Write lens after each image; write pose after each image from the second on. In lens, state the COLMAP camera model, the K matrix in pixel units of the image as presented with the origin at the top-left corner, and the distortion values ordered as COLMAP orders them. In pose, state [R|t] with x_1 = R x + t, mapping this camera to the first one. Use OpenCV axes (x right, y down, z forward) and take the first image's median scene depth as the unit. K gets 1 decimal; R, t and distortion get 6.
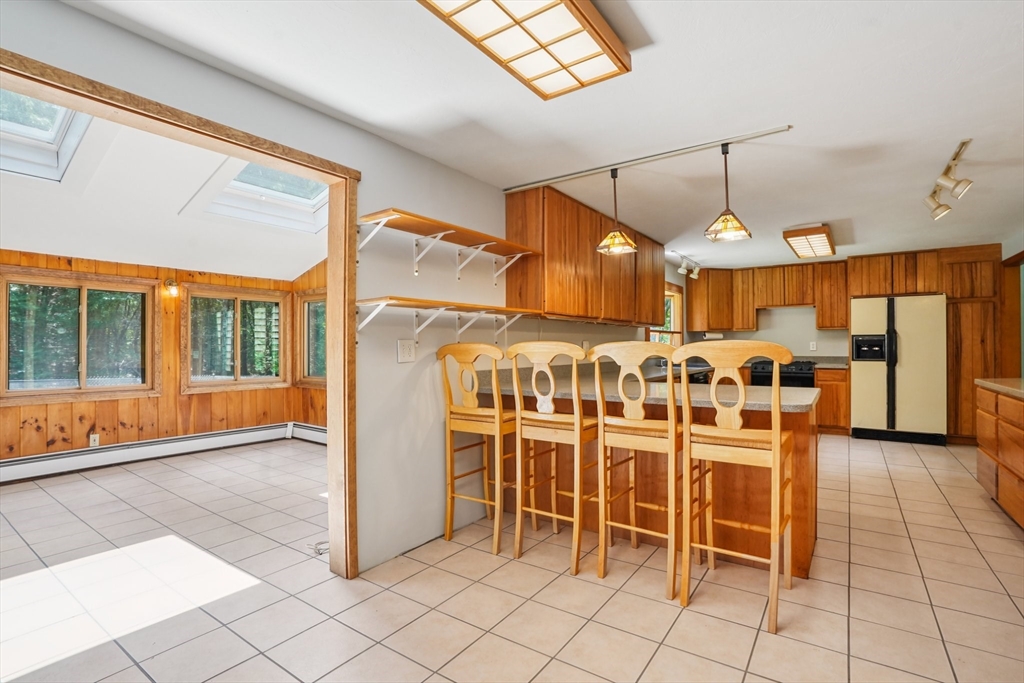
lens RADIAL K [[487.0, 0, 516.2], [0, 487.0, 343.5], [0, 0, 1]] dist [-0.064905, 0.025594]
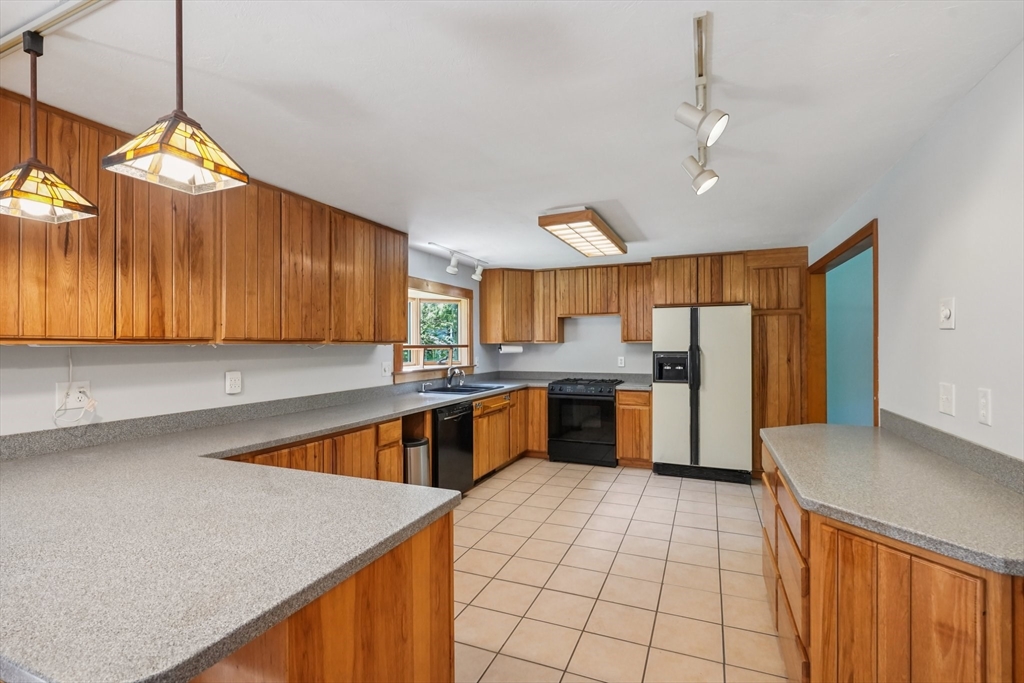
lens RADIAL K [[473.0, 0, 512.0], [0, 473.0, 341.5], [0, 0, 1]] dist [-0.002522, -0.000079]
pose [[0.976972, 0.001164, 0.213363, 0.295407], [-0.000857, 0.999998, -0.001533, -0.034847], [-0.213364, 0.001315, 0.976972, 0.245486]]
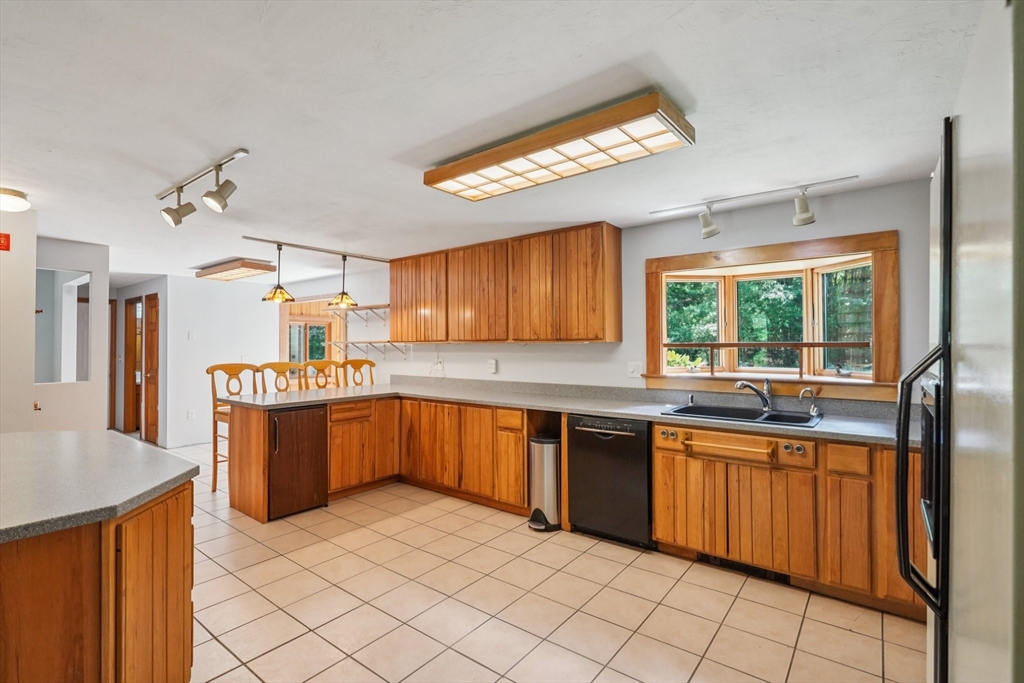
lens RADIAL K [[477.0, 0, 506.0], [0, 477.0, 326.4], [0, 0, 1]] dist [-0.003896, 0.000781]
pose [[-0.050469, -0.032665, -0.998191, 0.940576], [0.010115, 0.999397, -0.033216, -0.032999], [0.998674, -0.011773, -0.050108, 0.861223]]
